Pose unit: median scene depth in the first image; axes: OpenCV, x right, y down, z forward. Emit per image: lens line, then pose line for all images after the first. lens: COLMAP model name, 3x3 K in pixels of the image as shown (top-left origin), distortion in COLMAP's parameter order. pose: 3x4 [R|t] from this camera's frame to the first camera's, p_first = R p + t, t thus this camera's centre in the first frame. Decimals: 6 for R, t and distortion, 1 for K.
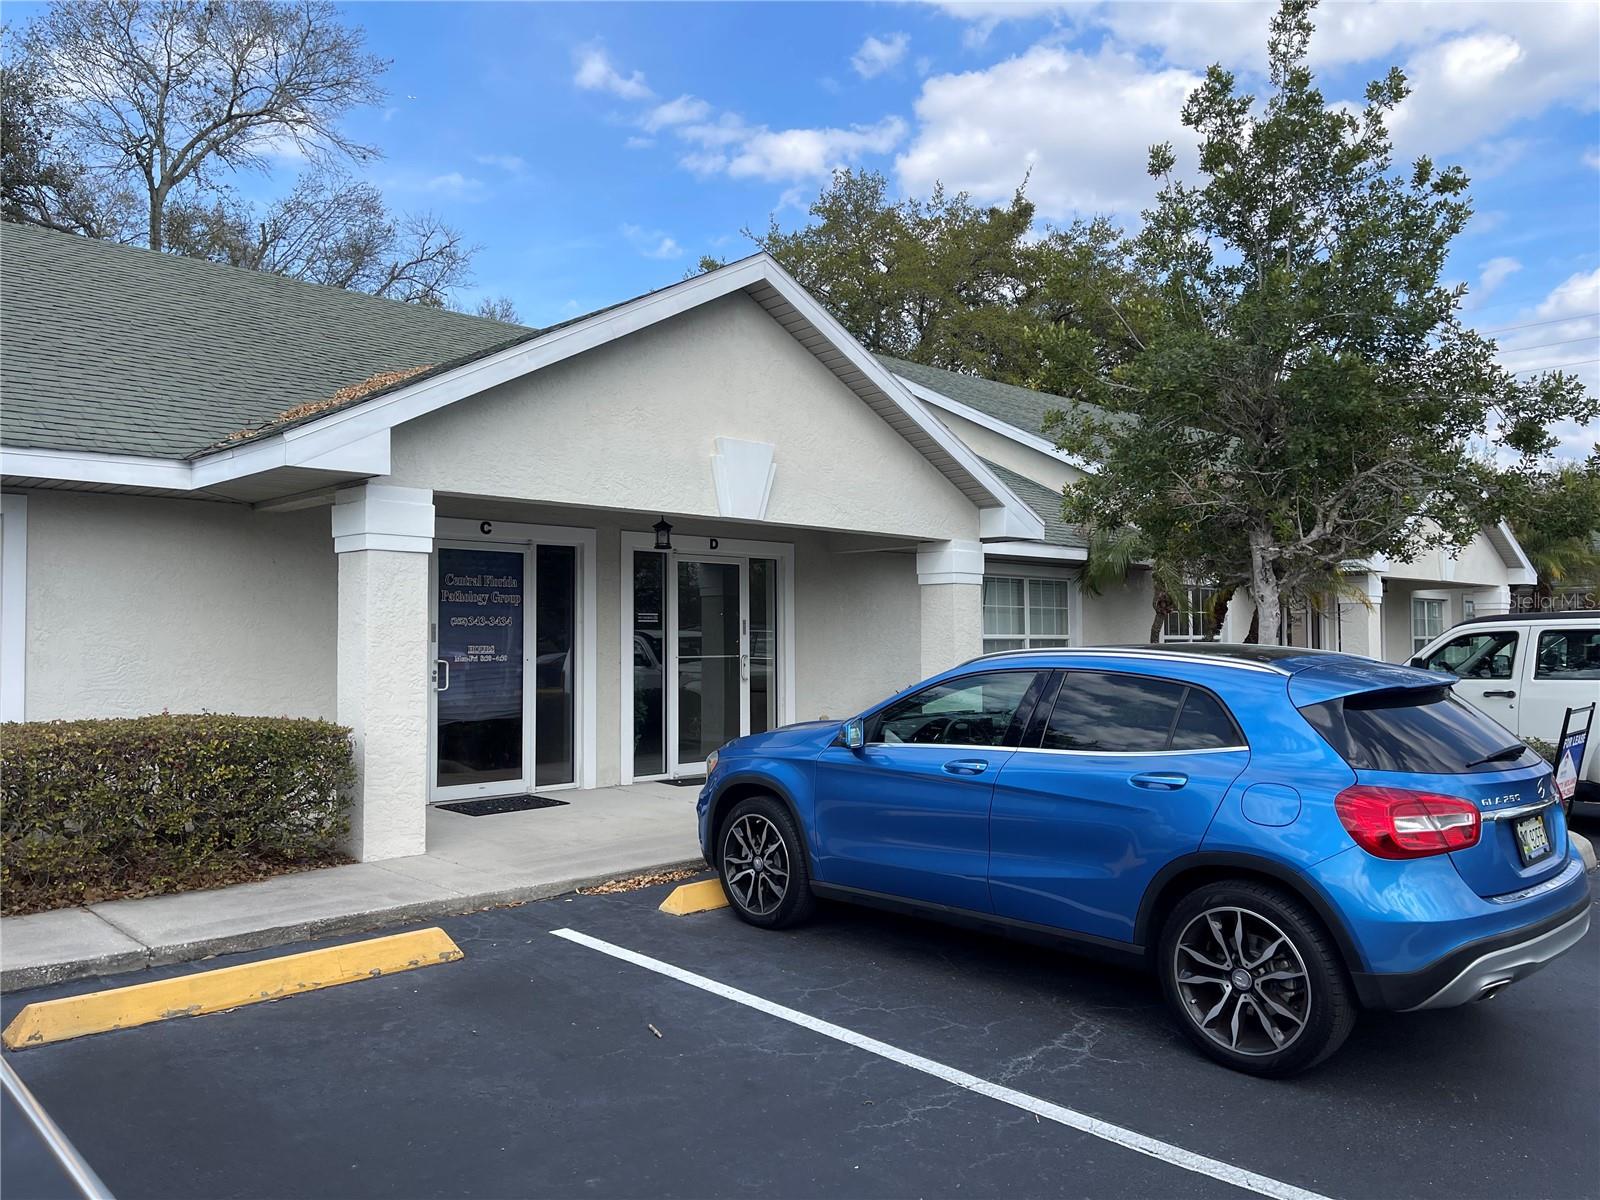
lens RADIAL K [[1232.0, 0, 795.0], [0, 1232.0, 593.5], [0, 0, 1]] dist [0.077472, -0.094240]
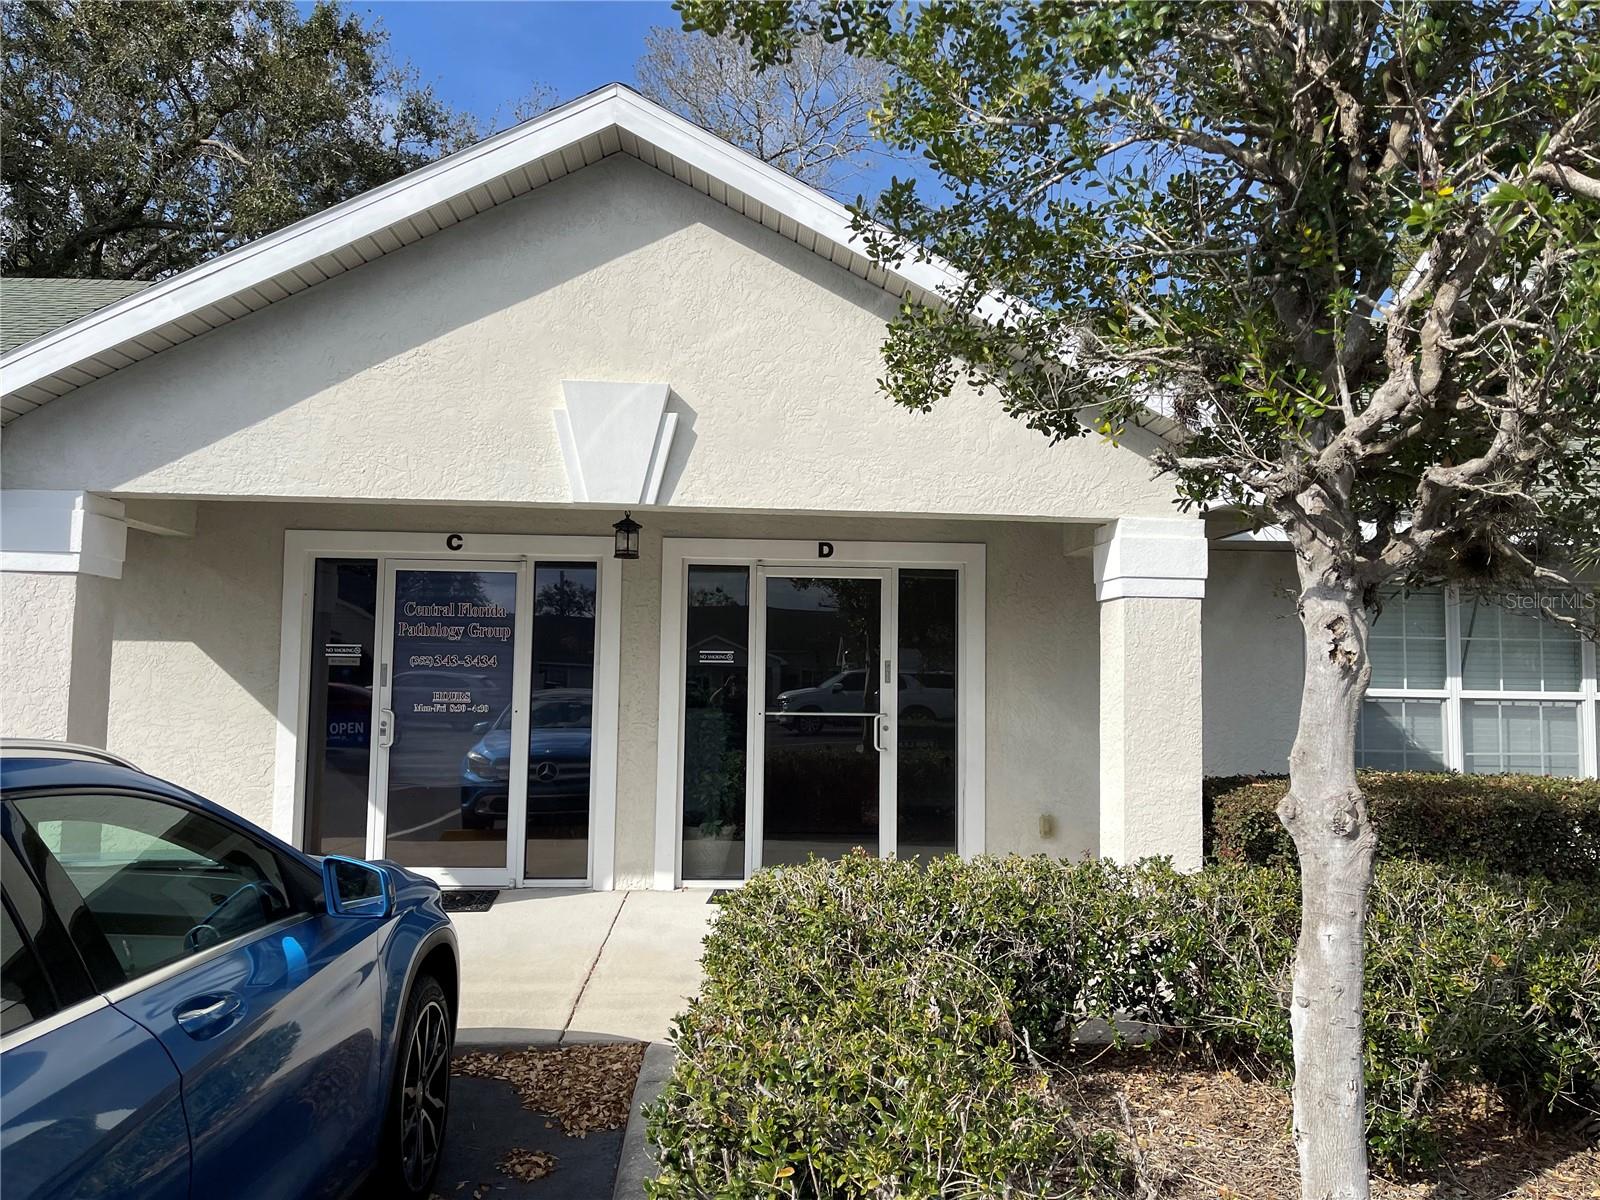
lens RADIAL K [[1232.0, 0, 805.1], [0, 1232.0, 597.1], [0, 0, 1]] dist [0.077472, -0.094240]
pose [[0.750225, -0.030678, -0.660471, 0.437710], [0.009597, 0.999323, -0.035515, 0.011994], [0.661113, 0.020306, 0.750011, 0.552326]]
